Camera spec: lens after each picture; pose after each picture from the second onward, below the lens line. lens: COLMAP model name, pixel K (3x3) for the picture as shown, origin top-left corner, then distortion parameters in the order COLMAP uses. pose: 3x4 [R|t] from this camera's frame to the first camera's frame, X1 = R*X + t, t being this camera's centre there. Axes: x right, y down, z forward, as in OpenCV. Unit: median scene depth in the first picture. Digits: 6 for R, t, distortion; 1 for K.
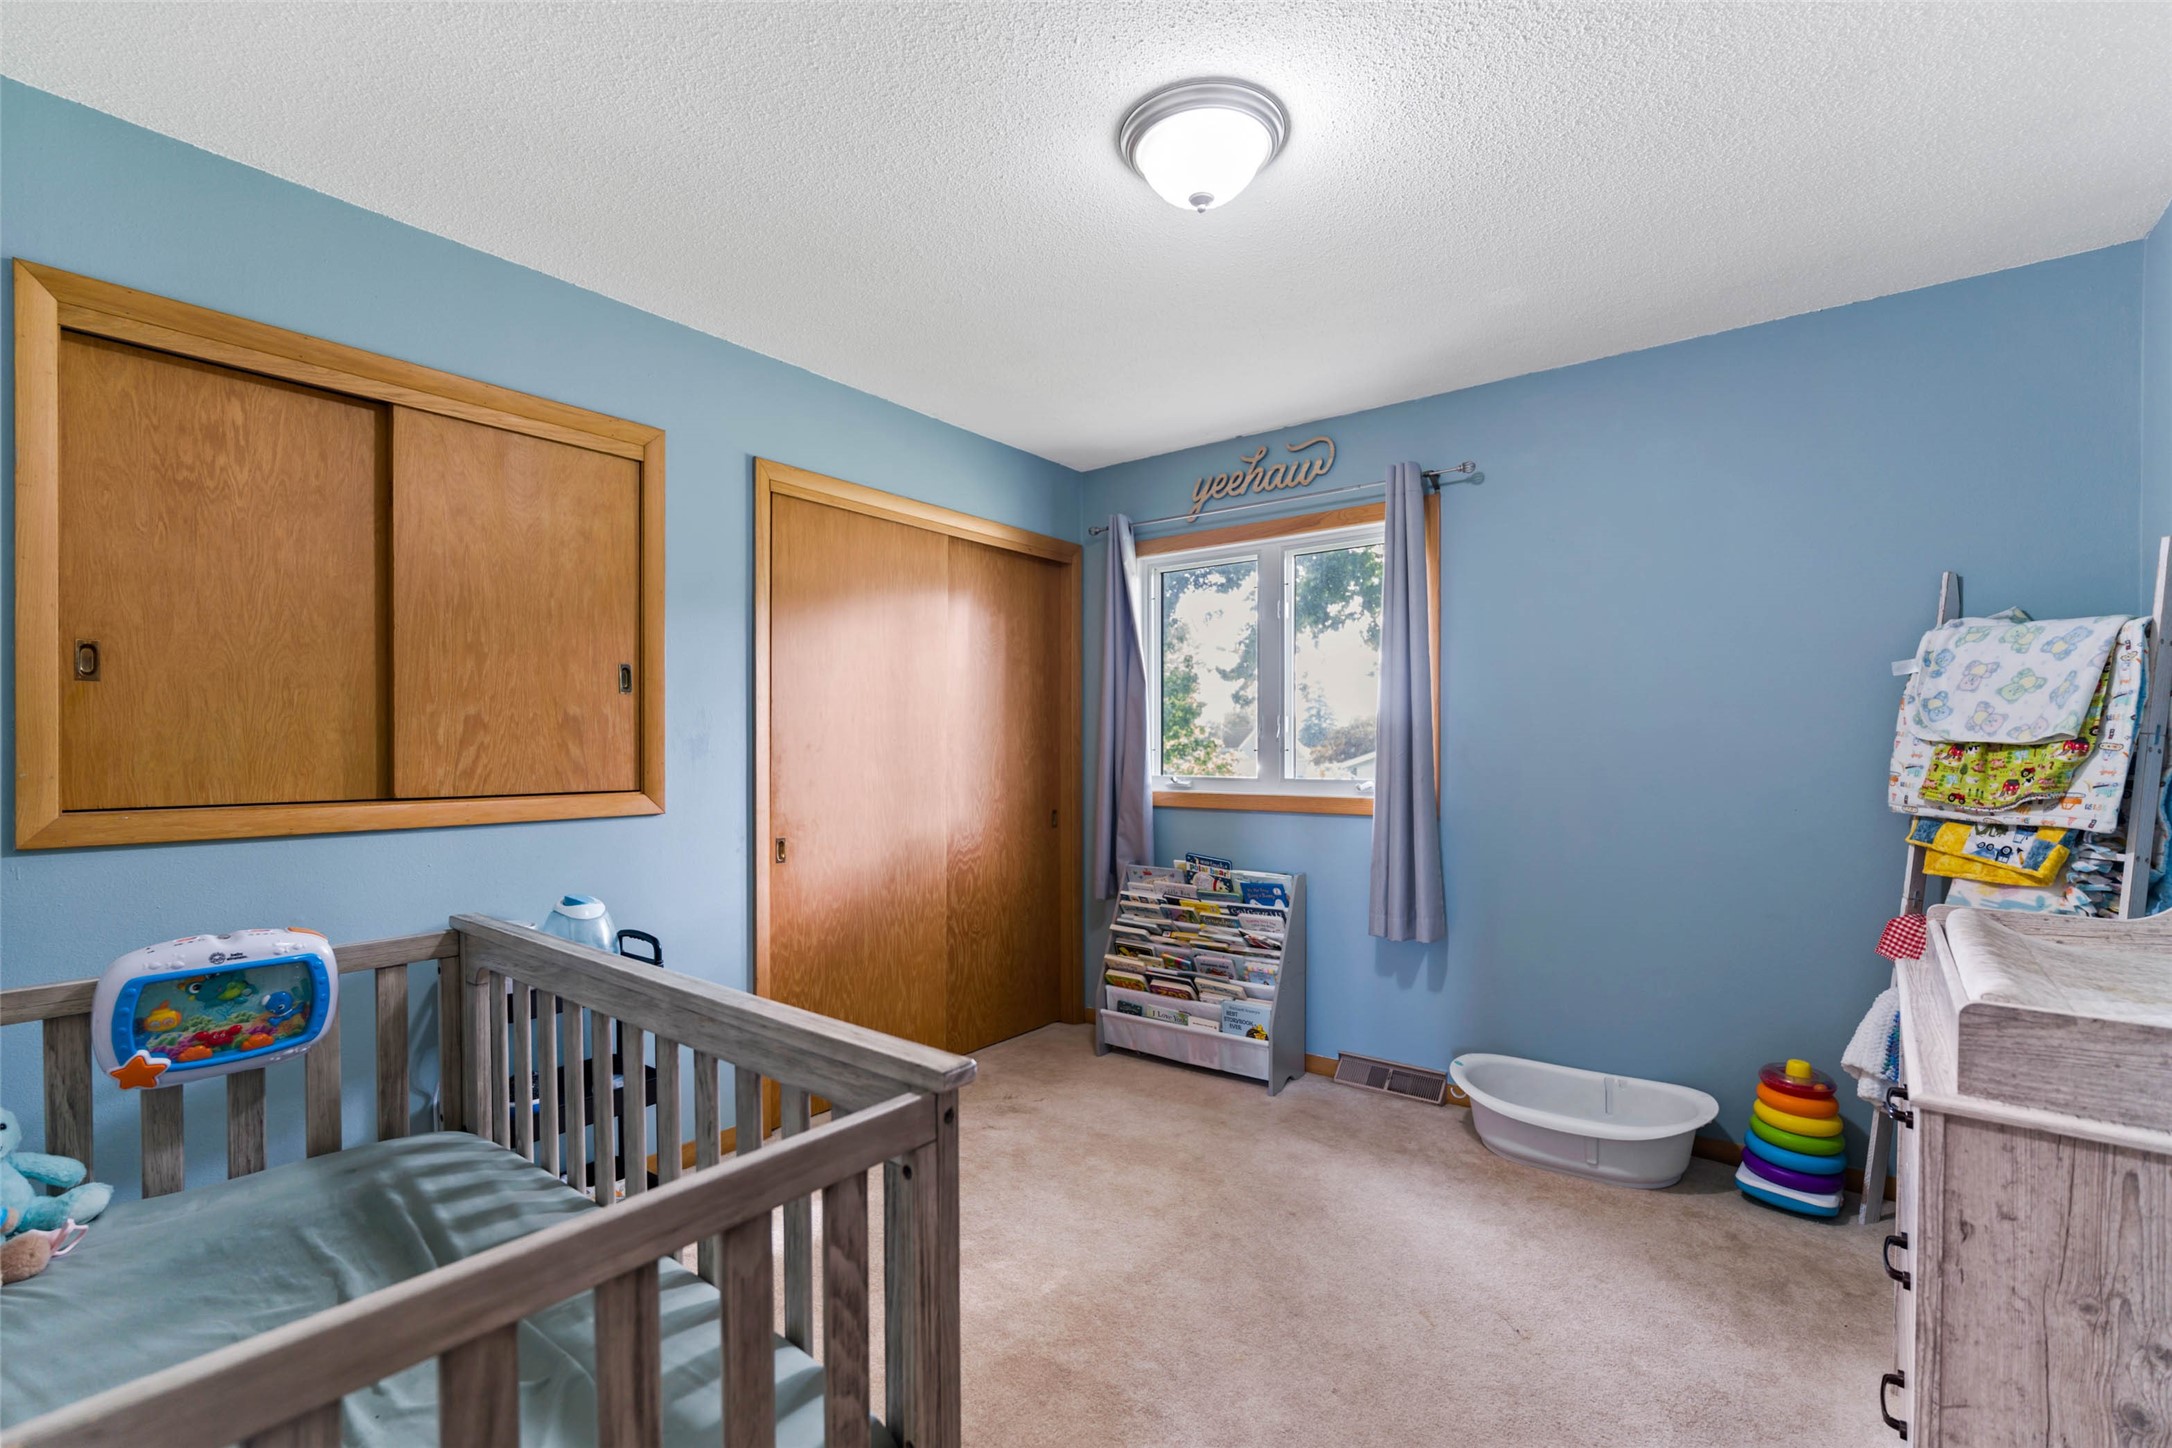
lens RADIAL K [[955.0, 0, 1084.7], [0, 955.0, 738.4], [0, 0, 1]] dist [-0.005863, 0.000603]
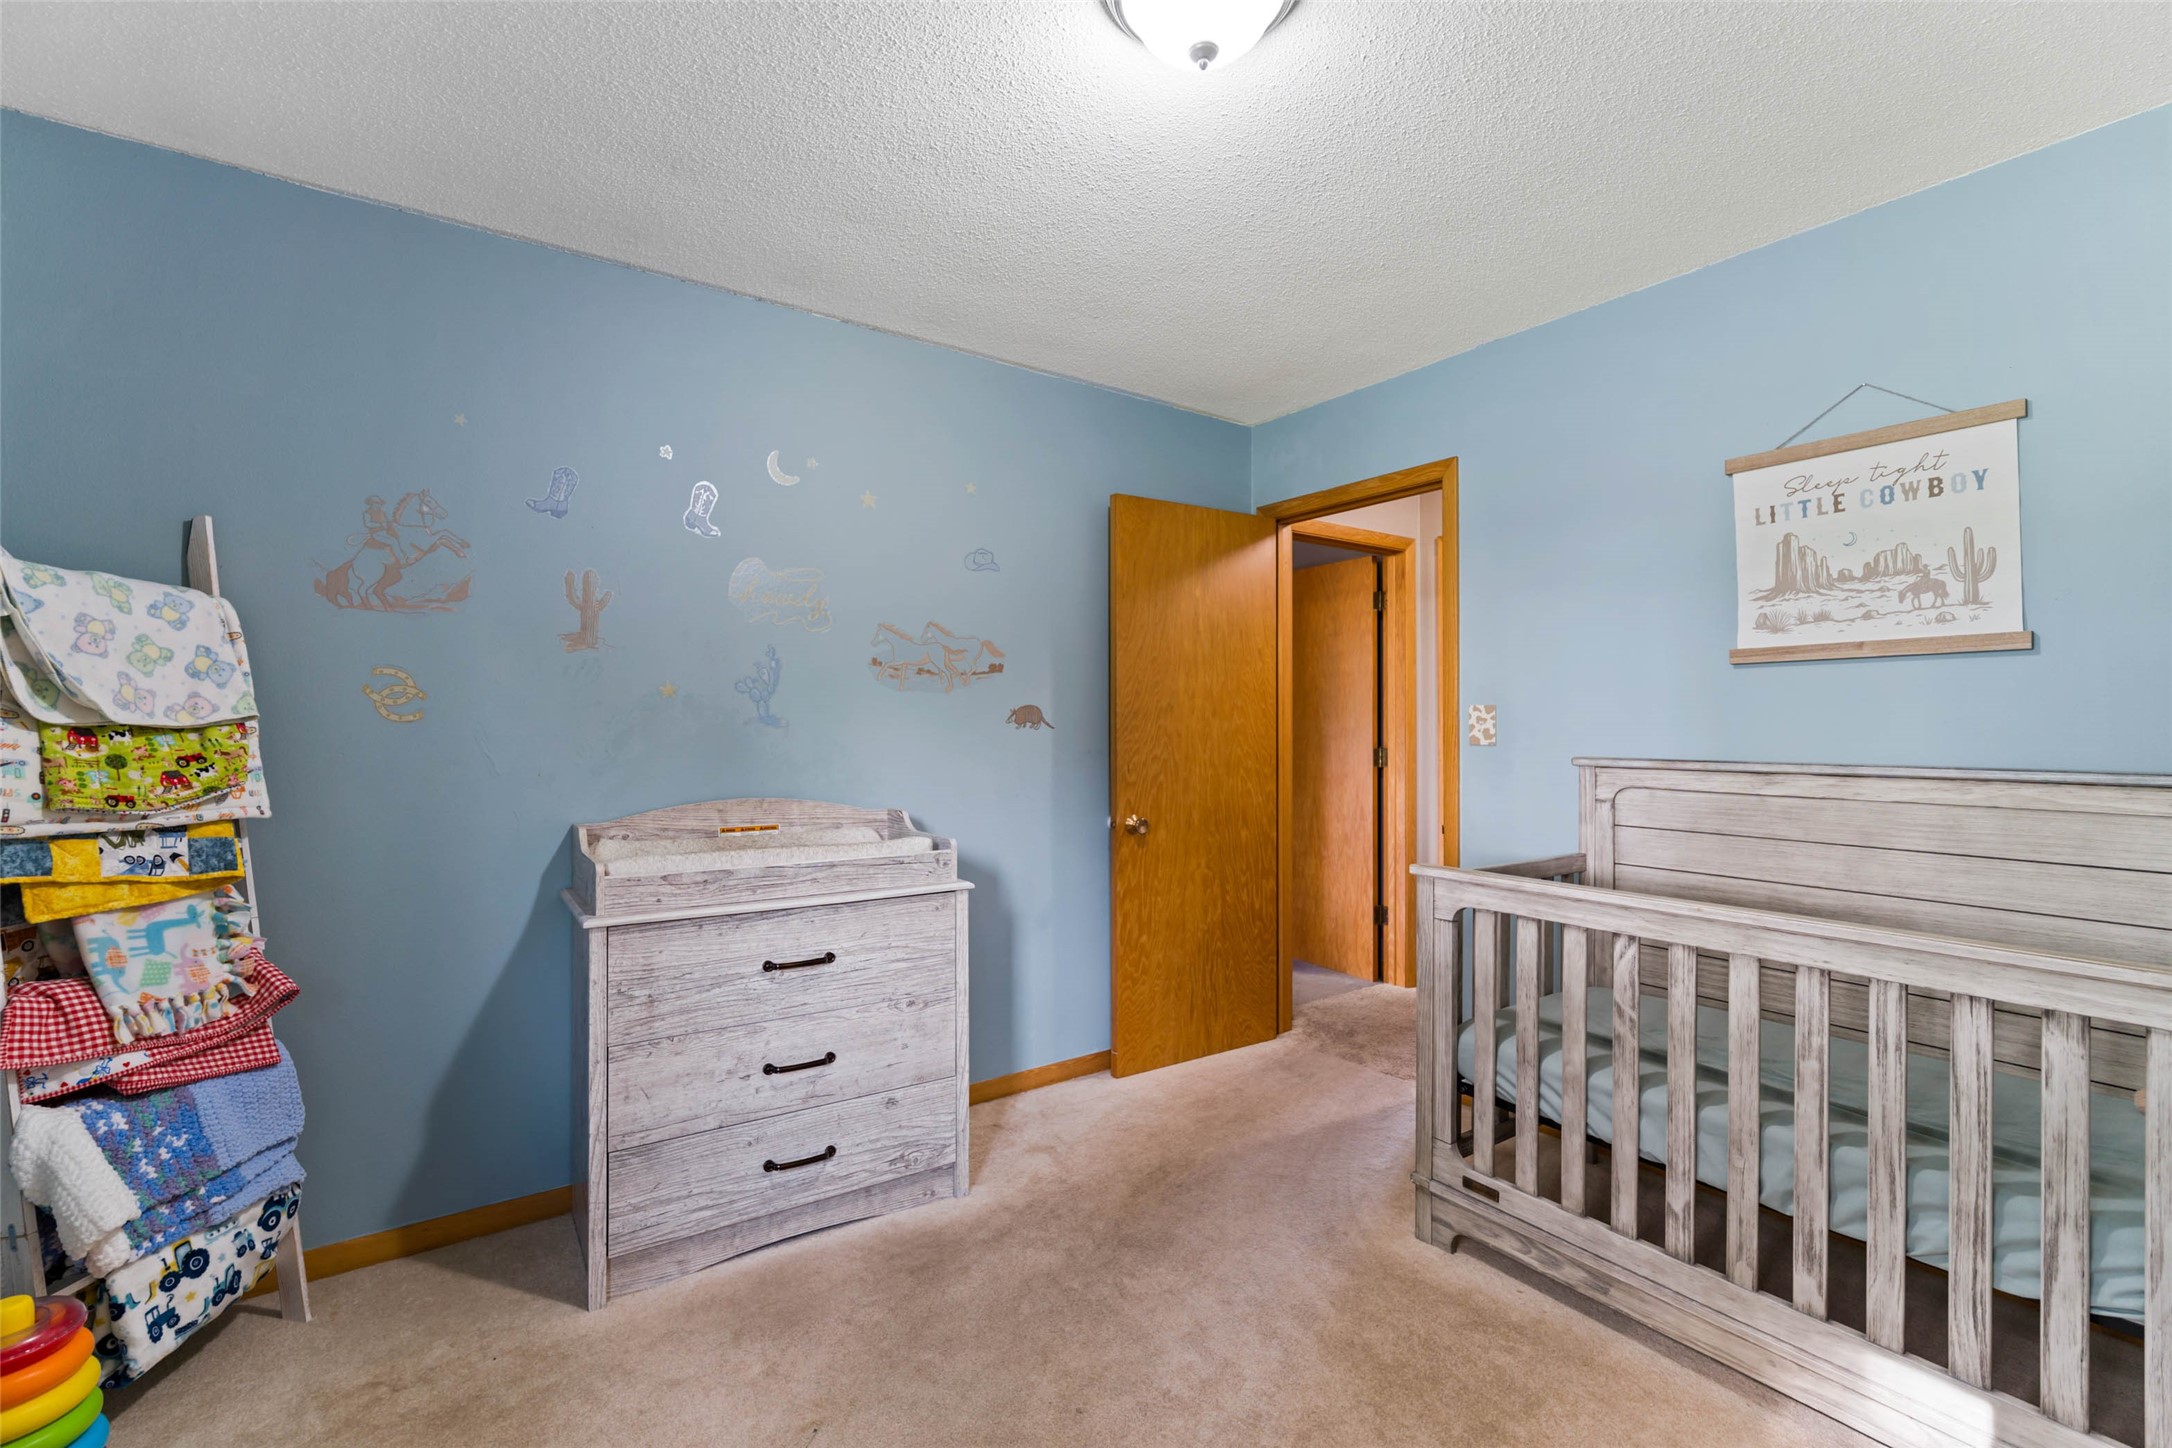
lens RADIAL K [[955.0, 0, 1084.9], [0, 955.0, 726.4], [0, 0, 1]] dist [-0.005863, 0.000603]
pose [[-0.957162, -0.001022, 0.289550, -0.009668], [-0.002005, 0.999993, -0.003096, 0.005857], [-0.289545, -0.003544, -0.957158, 1.510415]]
